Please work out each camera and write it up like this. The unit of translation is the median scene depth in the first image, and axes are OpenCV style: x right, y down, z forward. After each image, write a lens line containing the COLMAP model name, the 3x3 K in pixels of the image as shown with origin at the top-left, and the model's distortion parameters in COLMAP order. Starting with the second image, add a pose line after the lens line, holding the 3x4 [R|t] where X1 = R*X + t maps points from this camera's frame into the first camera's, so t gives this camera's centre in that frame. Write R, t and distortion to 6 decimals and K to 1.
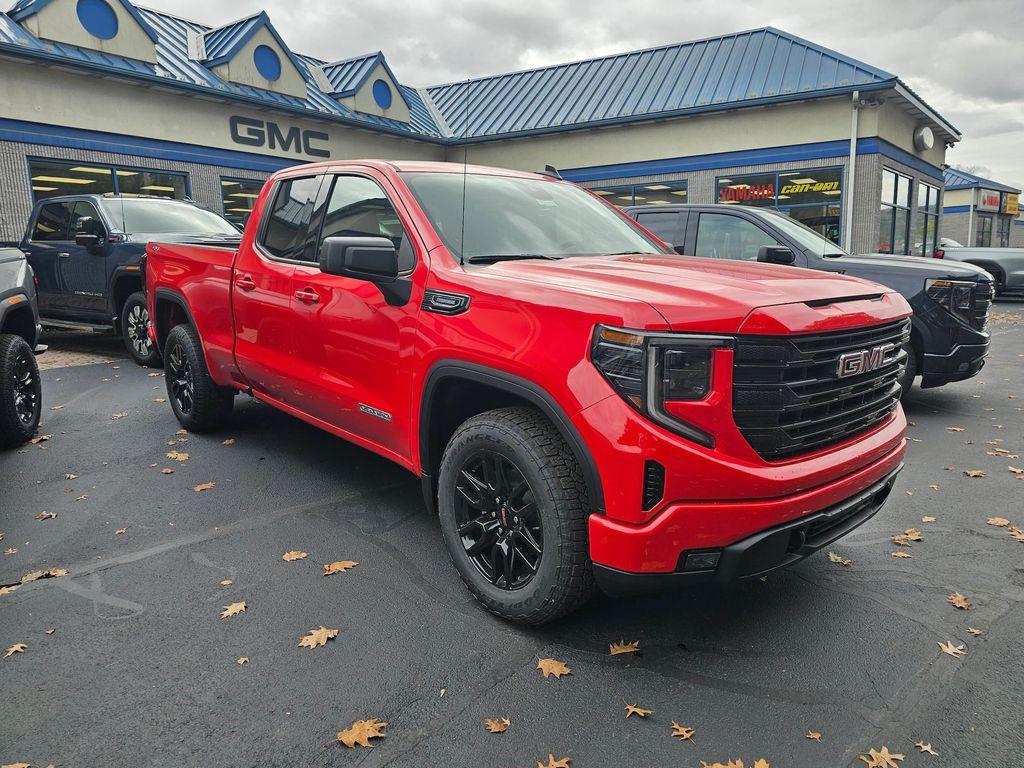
lens RADIAL K [[721.9, 0, 509.0], [0, 721.9, 392.9], [0, 0, 1]] dist [0.005318, -0.006223]
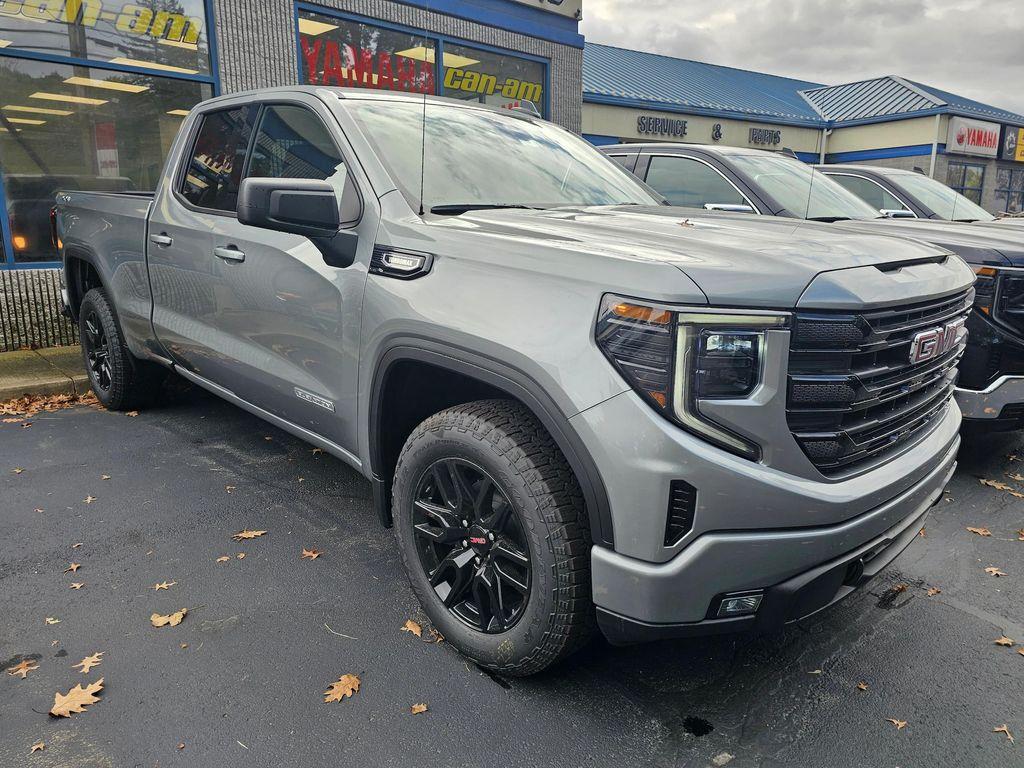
lens RADIAL K [[721.9, 0, 511.5], [0, 721.9, 390.2], [0, 0, 1]] dist [0.005318, -0.006223]
pose [[0.998704, -0.002936, 0.050812, -0.010407], [0.000527, 0.998878, 0.047354, -0.029568], [-0.050894, -0.047266, 0.997585, 0.246736]]
